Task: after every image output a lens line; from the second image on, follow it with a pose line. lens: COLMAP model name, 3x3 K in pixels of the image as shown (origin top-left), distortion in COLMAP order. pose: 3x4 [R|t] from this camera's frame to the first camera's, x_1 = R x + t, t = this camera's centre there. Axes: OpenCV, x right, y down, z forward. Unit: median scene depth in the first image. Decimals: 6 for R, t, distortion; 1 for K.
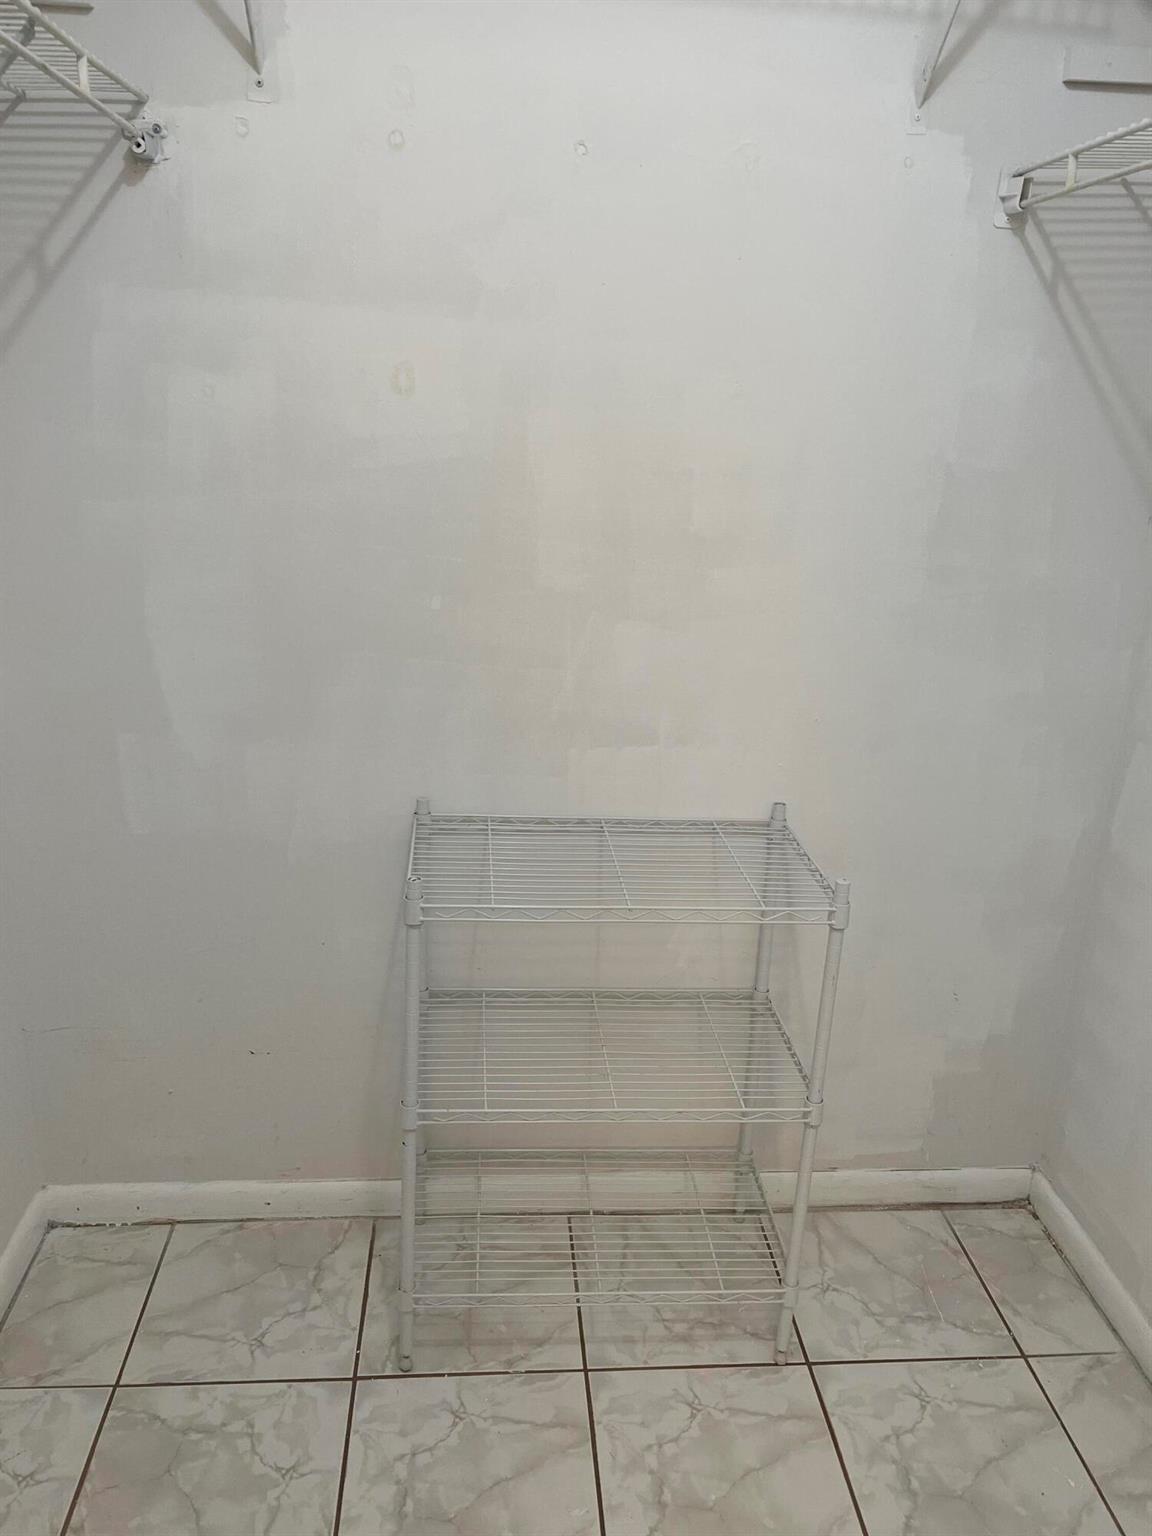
lens RADIAL K [[1149.5, 0, 570.5], [0, 1149.5, 764.8], [0, 0, 1]] dist [0.038562, -0.045729]
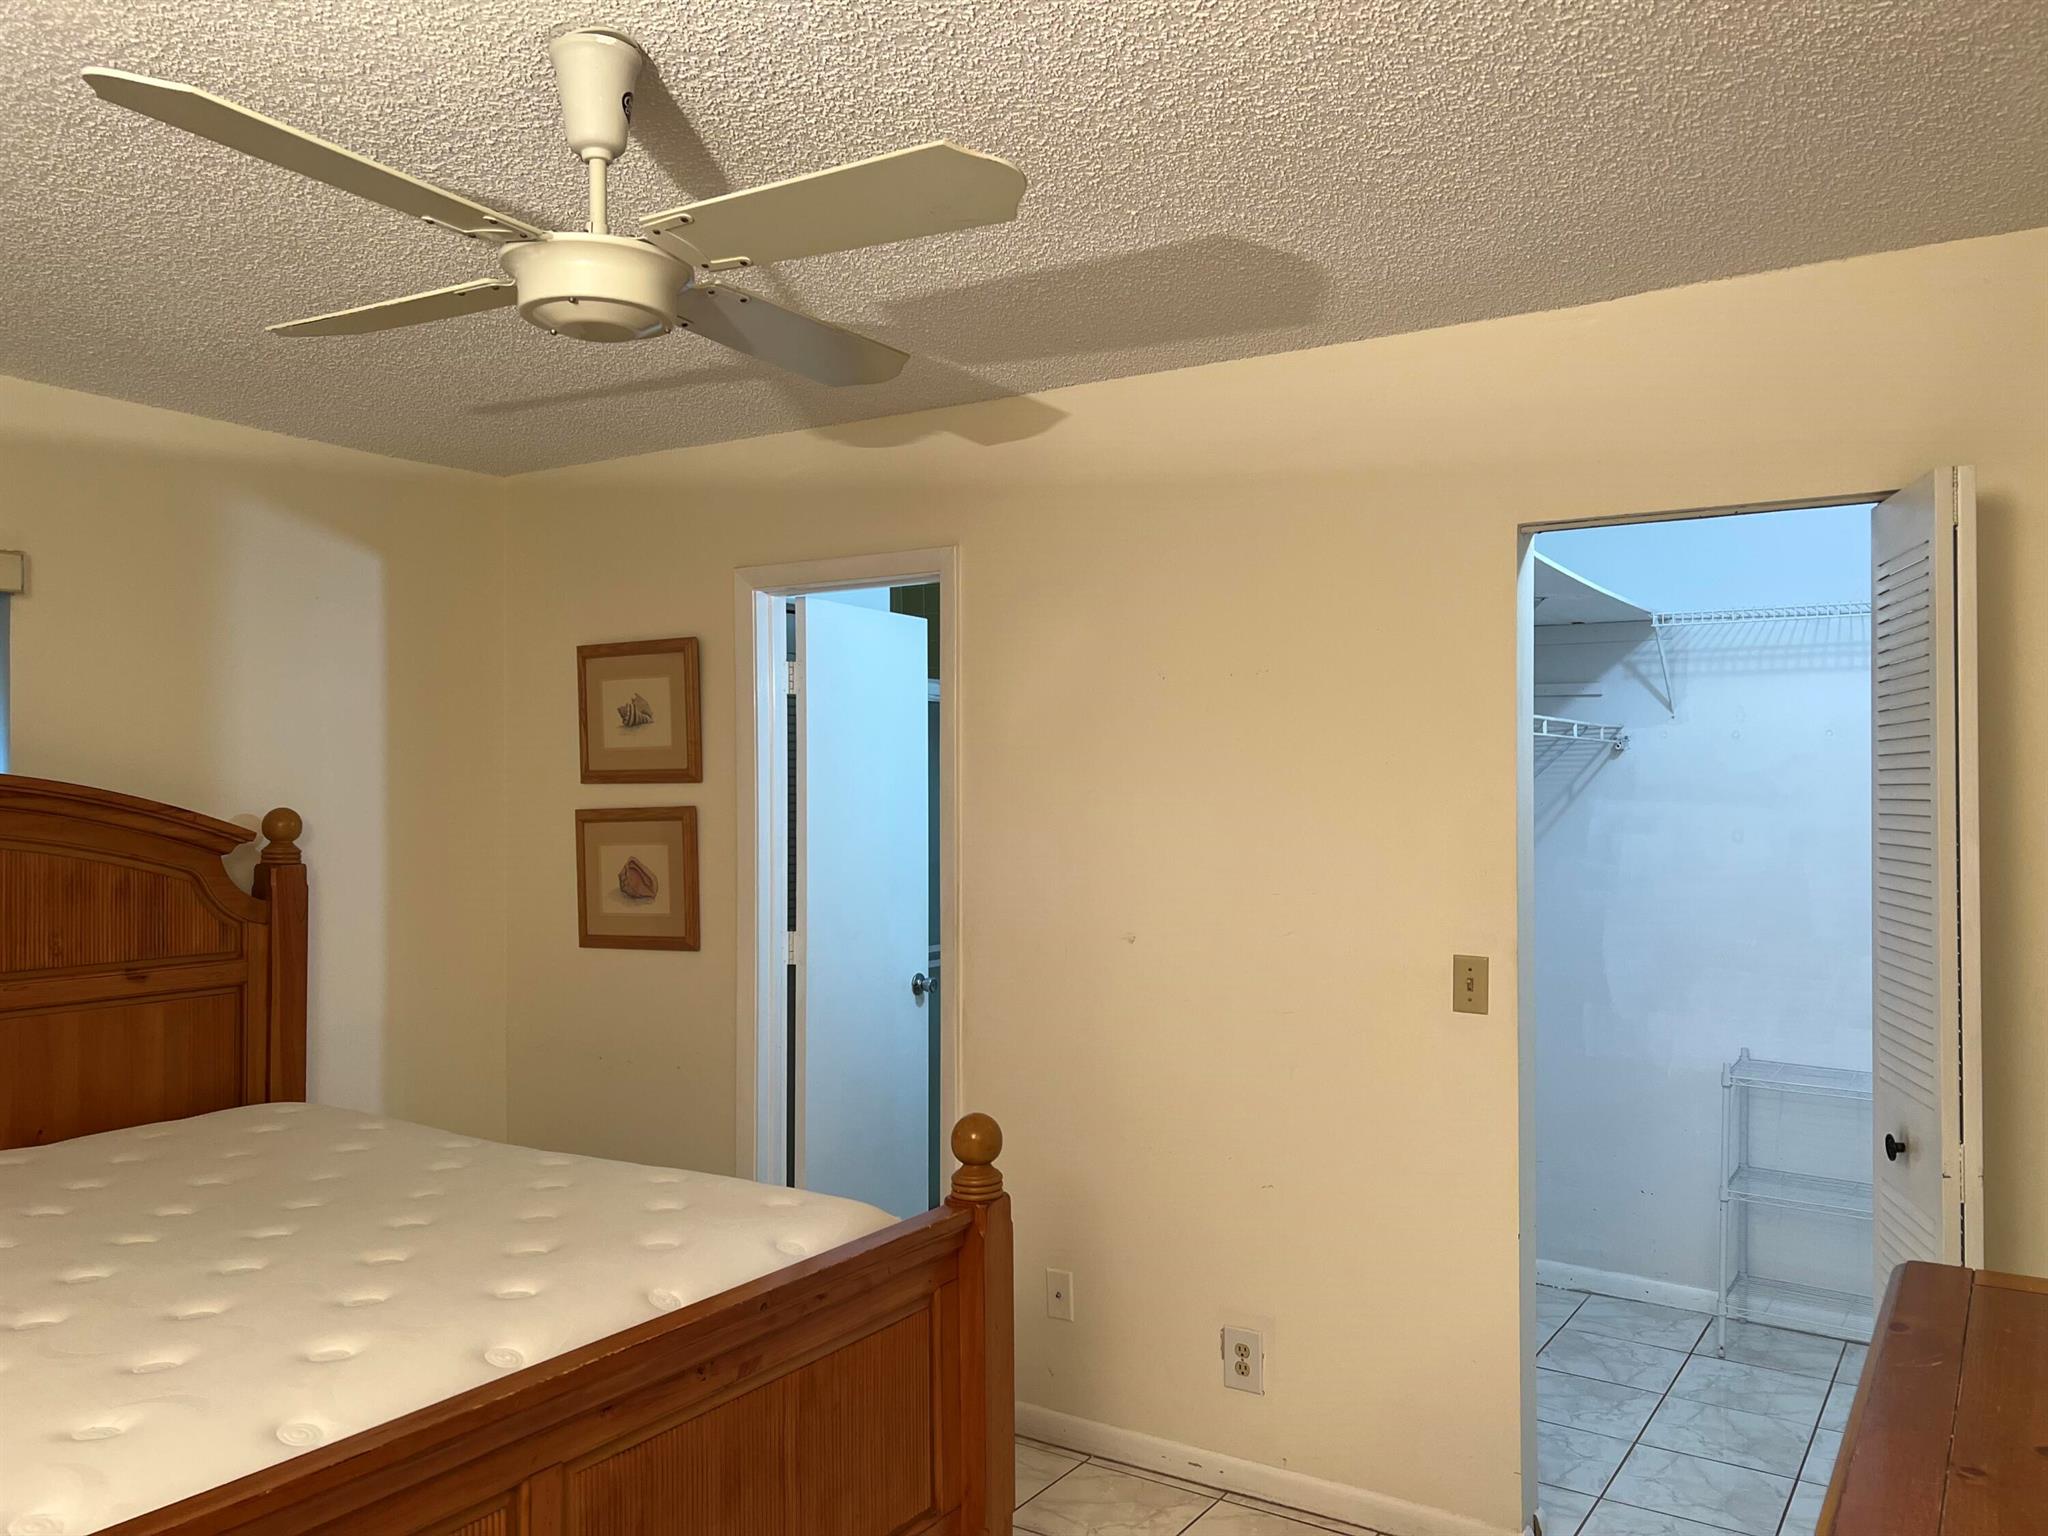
lens RADIAL K [[1532.6, 0, 1032.0], [0, 1532.6, 770.7], [0, 0, 1]] dist [0.038562, -0.045729]
pose [[0.781039, -0.044088, -0.622924, 0.551505], [-0.178868, 0.939918, -0.290792, 0.545678], [0.598318, 0.338542, 0.726227, -1.681928]]
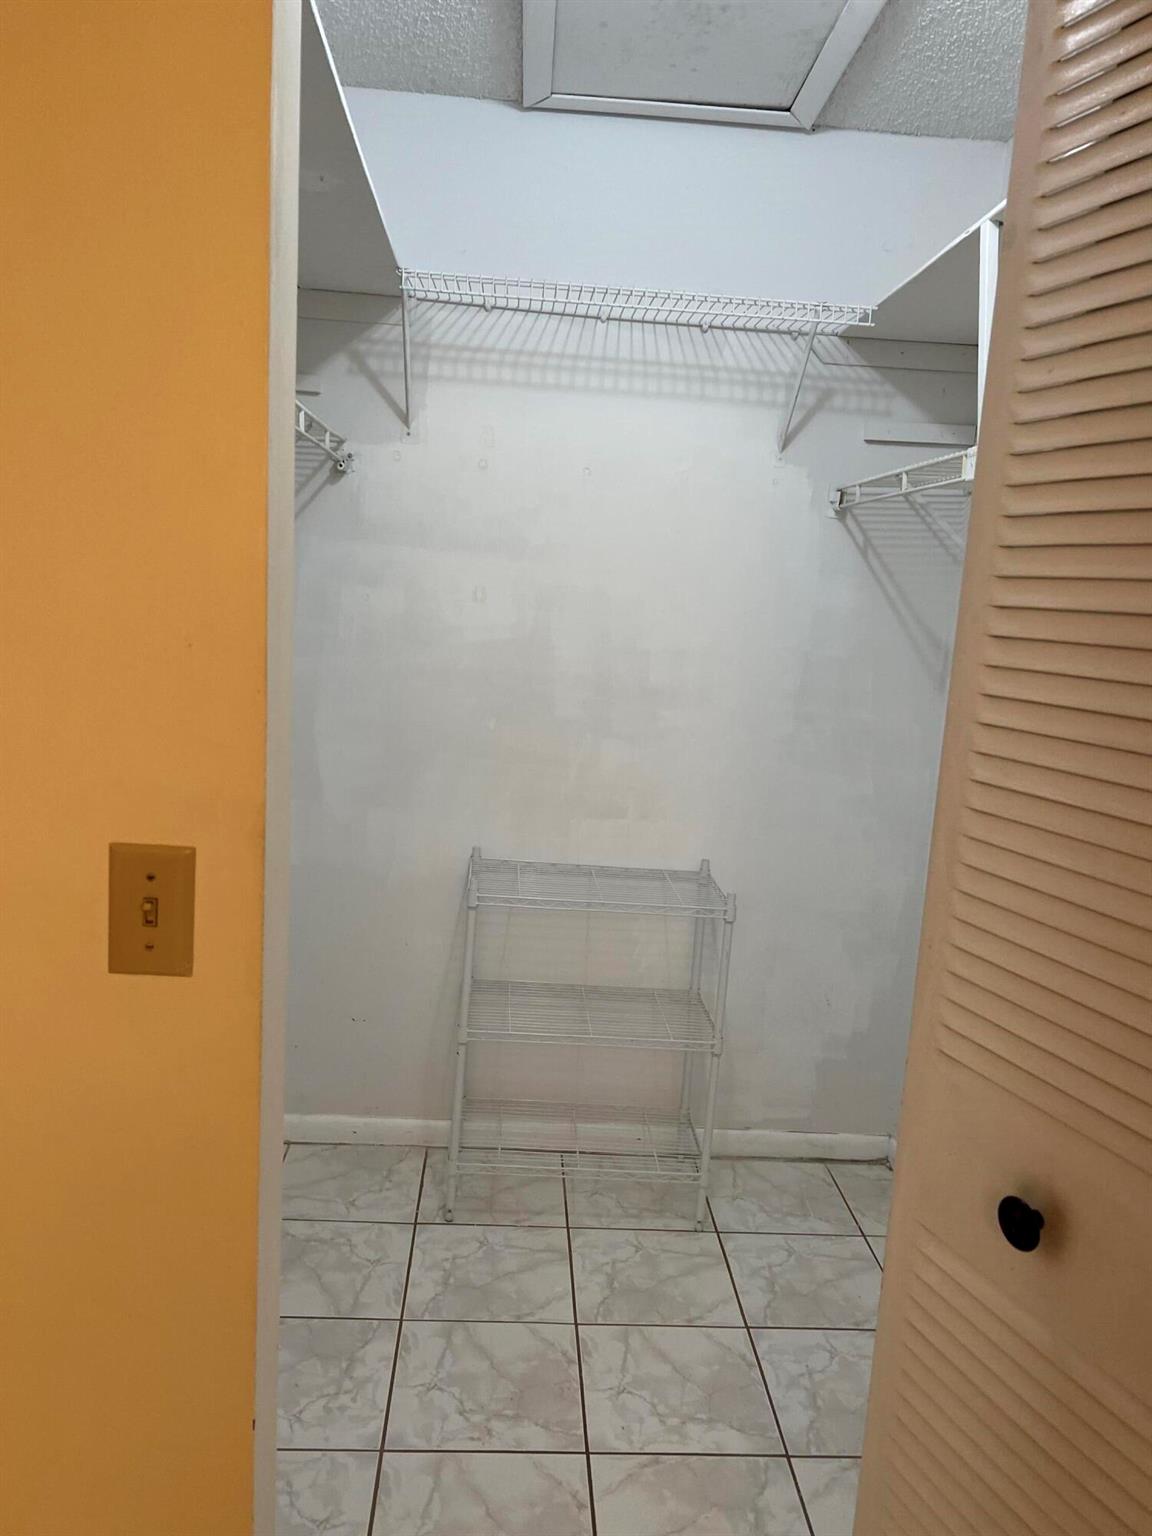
lens RADIAL K [[1149.5, 0, 587.9], [0, 1149.5, 786.7], [0, 0, 1]] dist [0.038562, -0.045729]
pose [[0.999361, 0.028730, -0.021248, 0.053780], [-0.031792, 0.986340, -0.161628, 0.196715], [0.016314, 0.162200, 0.986623, -0.569838]]
